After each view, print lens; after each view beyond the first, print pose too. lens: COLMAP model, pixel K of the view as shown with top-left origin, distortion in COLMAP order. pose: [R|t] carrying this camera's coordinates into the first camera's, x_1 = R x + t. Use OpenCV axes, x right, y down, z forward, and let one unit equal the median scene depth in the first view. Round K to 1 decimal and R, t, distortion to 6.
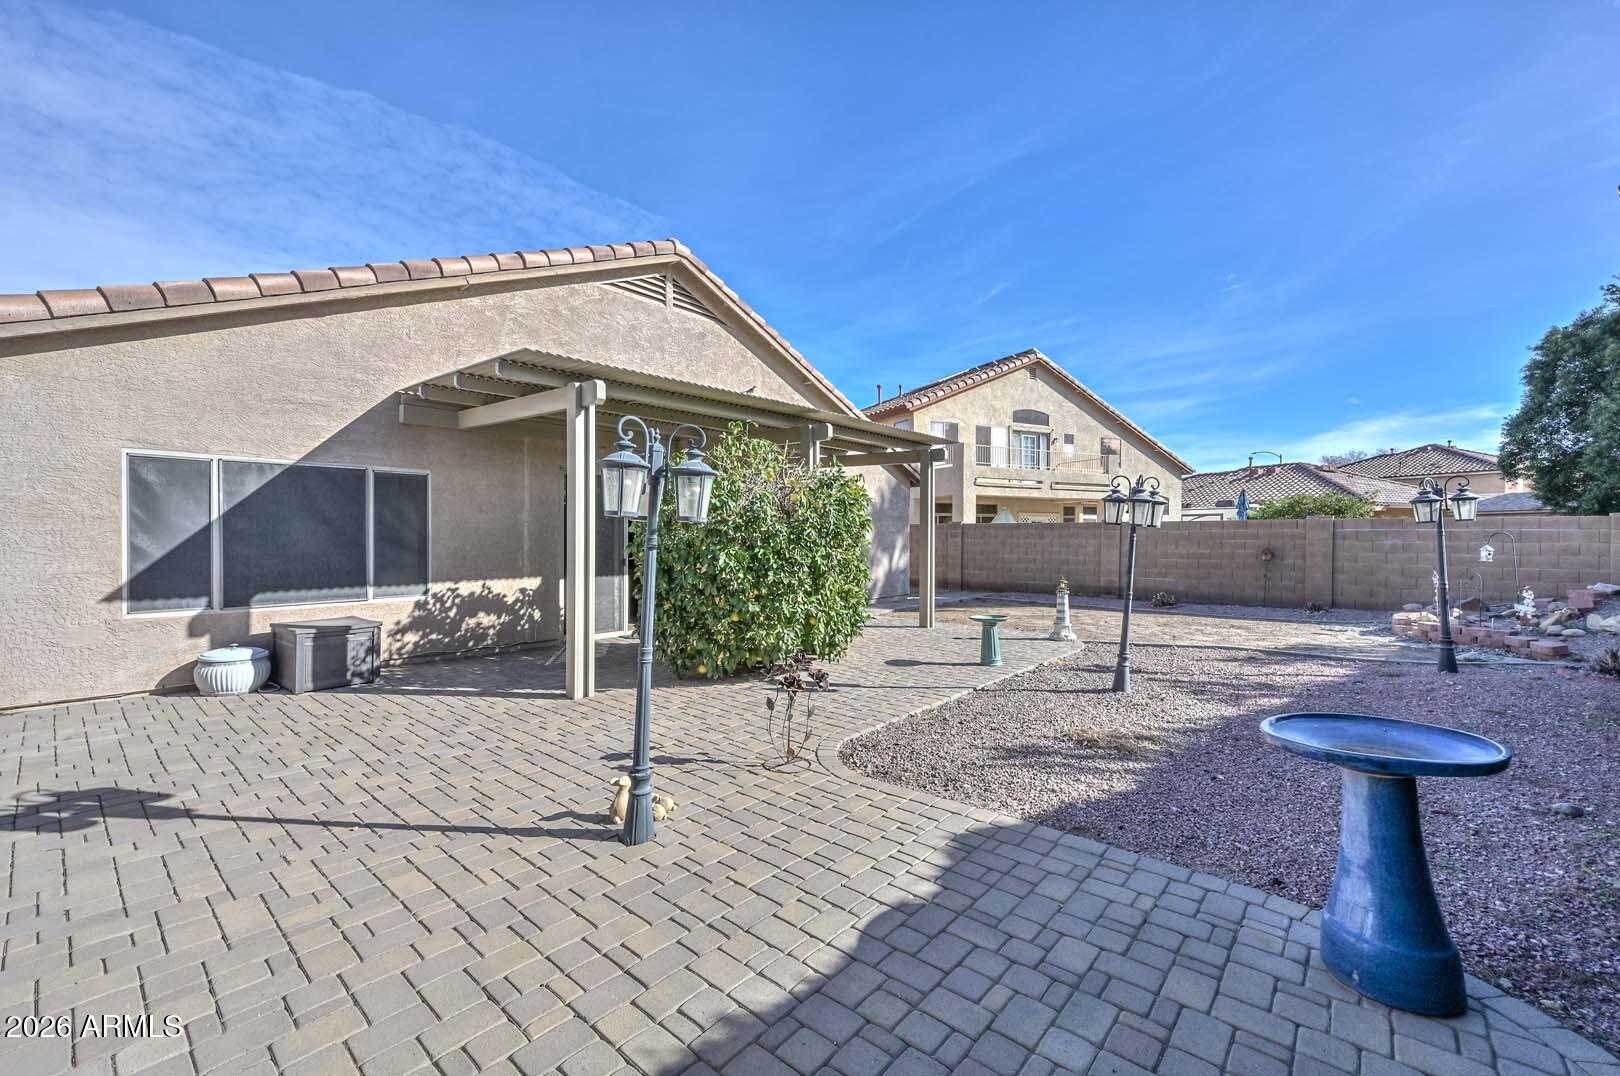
lens RADIAL K [[660.6, 0, 810.0], [0, 660.6, 538.0], [0, 0, 1]] dist [0.028061, -0.000101]
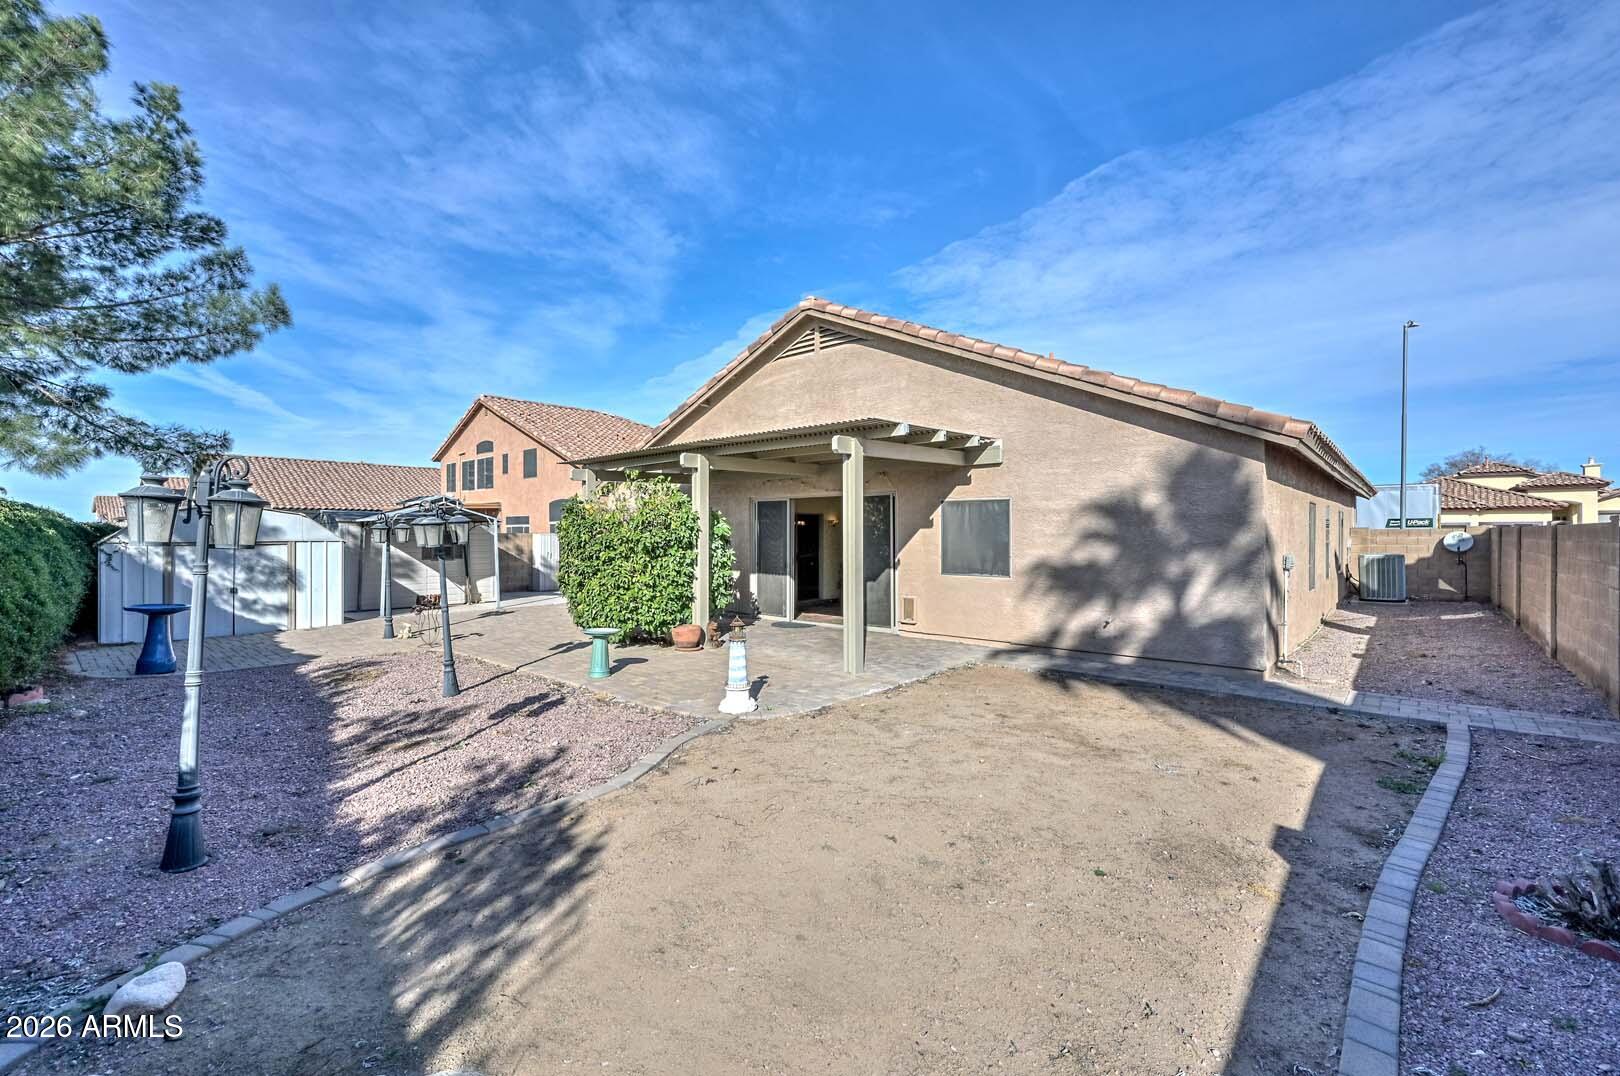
lens RADIAL K [[704.5, 0, 810.0], [0, 704.5, 538.0], [0, 0, 1]] dist [-0.000333, -0.000198]
pose [[-0.001549, 0.003070, -0.999994, 1.298779], [-0.003135, 0.999990, 0.003075, -0.025882], [0.999994, 0.003139, -0.001540, 1.231992]]
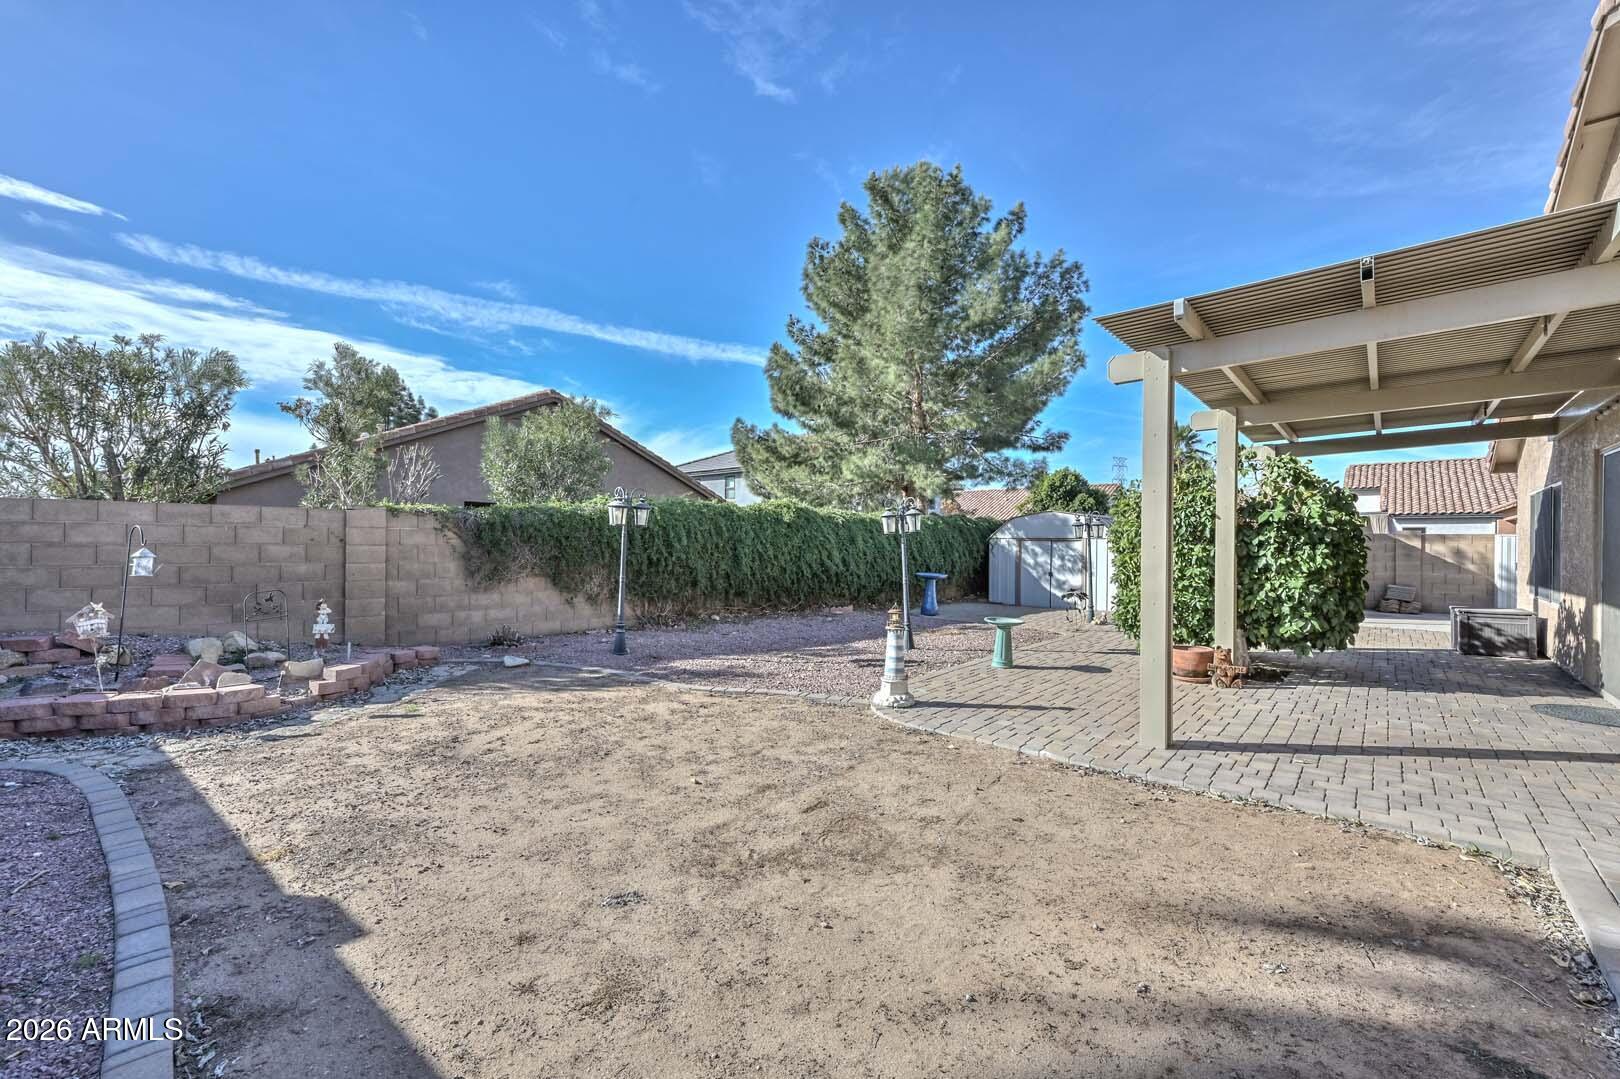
lens RADIAL K [[675.4, 0, 798.6], [0, 675.4, 558.2], [0, 0, 1]] dist [0.000677, 0.000522]
pose [[-0.999868, -0.014199, -0.007916, 0.563990], [-0.014466, 0.999291, 0.034752, -0.004565], [0.007417, 0.034862, -0.999365, 1.906188]]
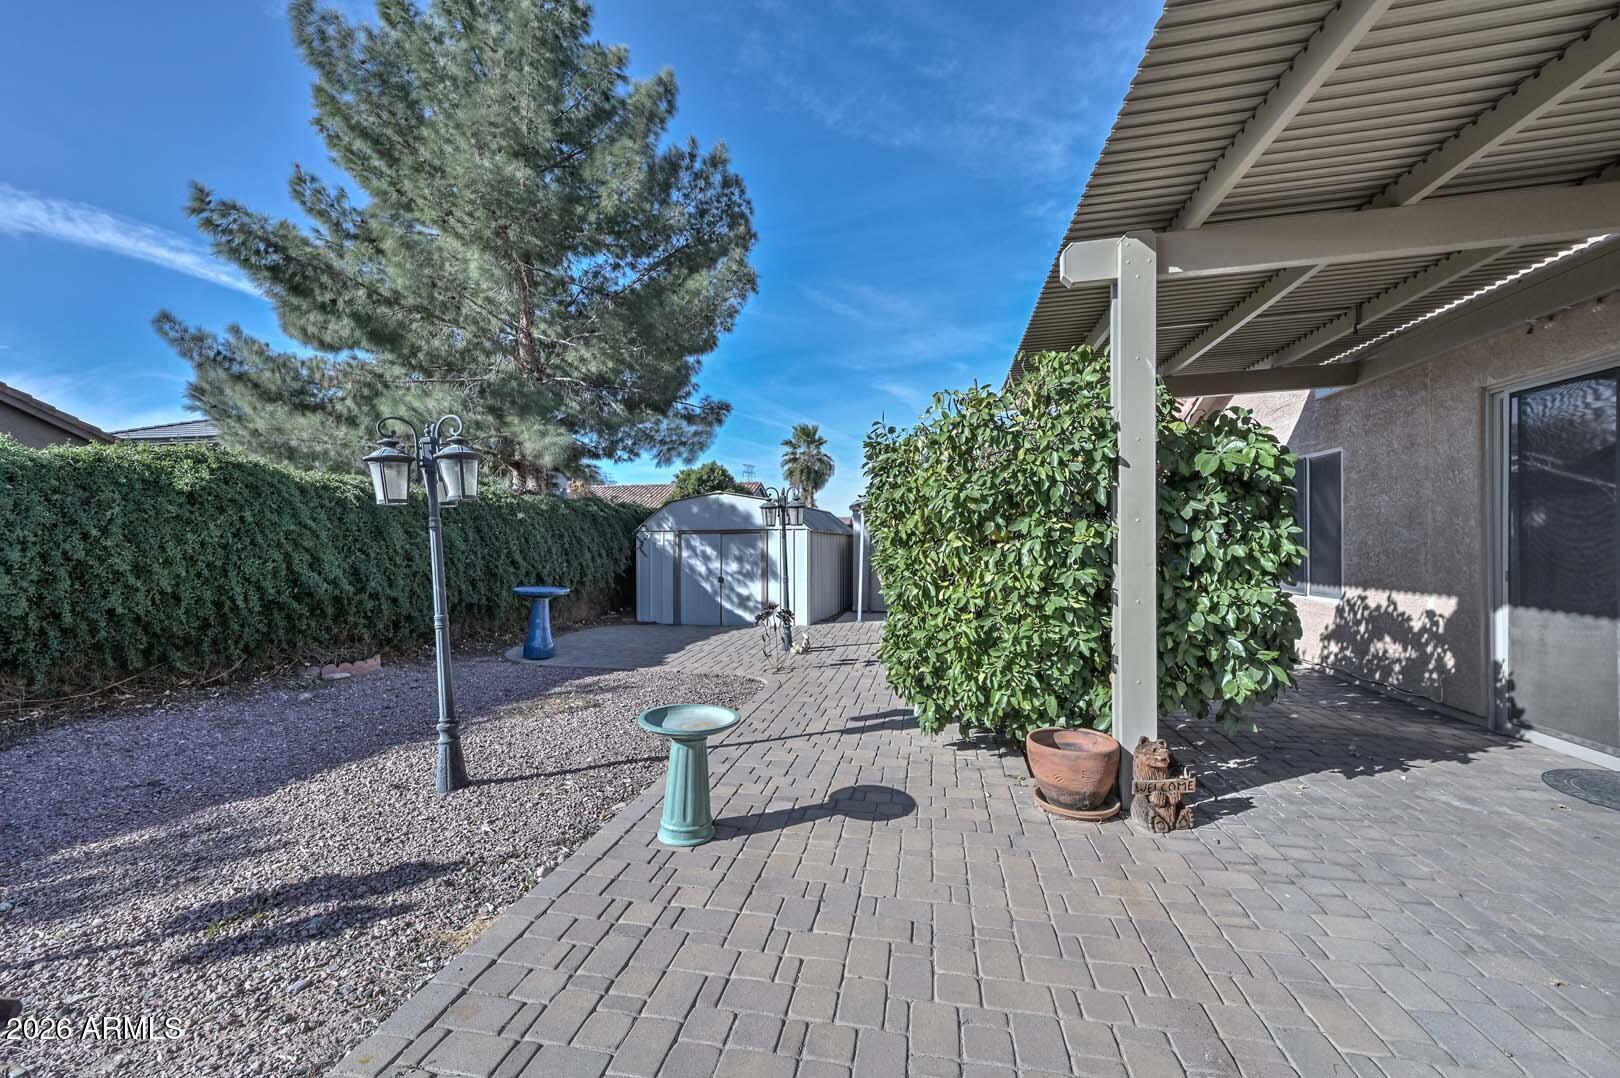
lens RADIAL K [[660.6, 0, 810.0], [0, 660.6, 539.0], [0, 0, 1]] dist [0.028061, -0.000101]
pose [[-0.854600, -0.005882, -0.519254, 0.391722], [-0.005723, 0.999982, -0.001908, 0.014326], [0.519256, 0.001341, -0.854618, 1.280576]]
